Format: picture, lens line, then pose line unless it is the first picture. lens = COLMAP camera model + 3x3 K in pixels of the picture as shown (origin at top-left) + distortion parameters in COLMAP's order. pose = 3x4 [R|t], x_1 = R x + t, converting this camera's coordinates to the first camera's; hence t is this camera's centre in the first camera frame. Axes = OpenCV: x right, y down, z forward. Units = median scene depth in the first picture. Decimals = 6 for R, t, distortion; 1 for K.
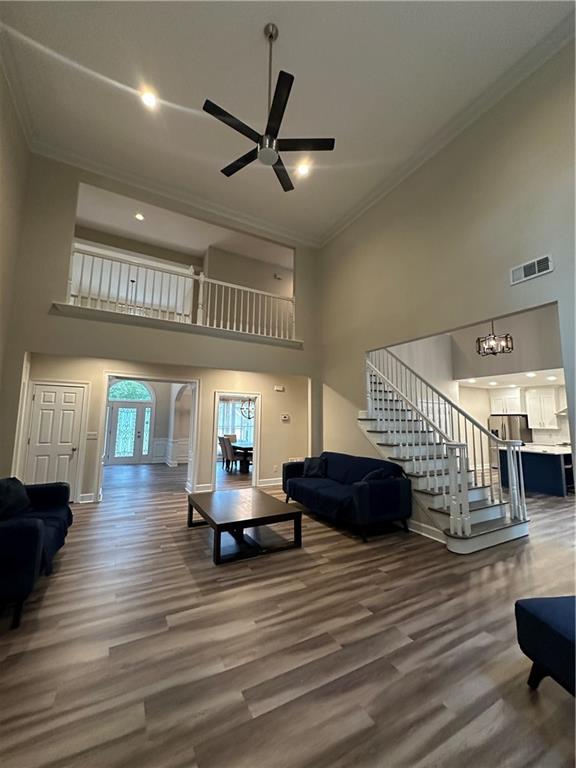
lens RADIAL K [[306.0, 0, 285.6], [0, 306.0, 382.0], [0, 0, 1]] dist [-0.025019, 0.000283]
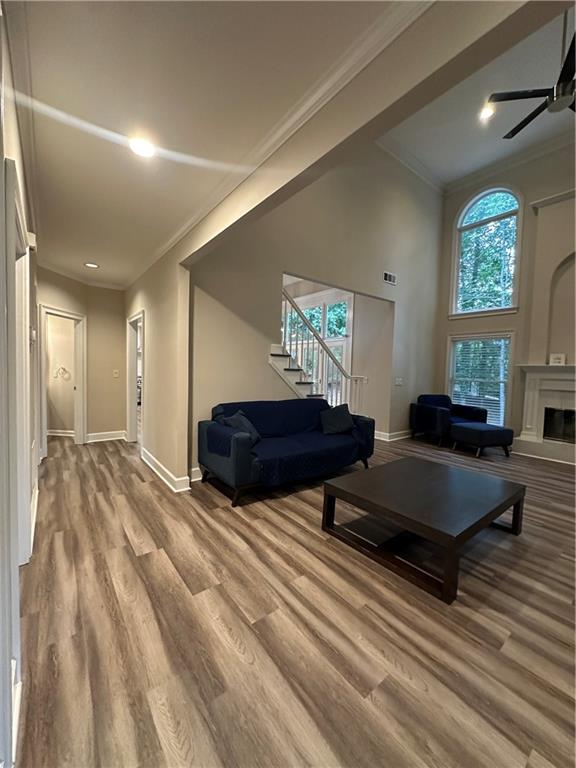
lens RADIAL K [[306.0, 0, 289.6], [0, 306.0, 383.4], [0, 0, 1]] dist [-0.025019, 0.000283]
pose [[-0.175157, -0.078056, 0.981441, -0.607370], [-0.158380, 0.986103, 0.050160, 0.166654], [-0.971718, -0.146655, -0.185086, 1.227161]]
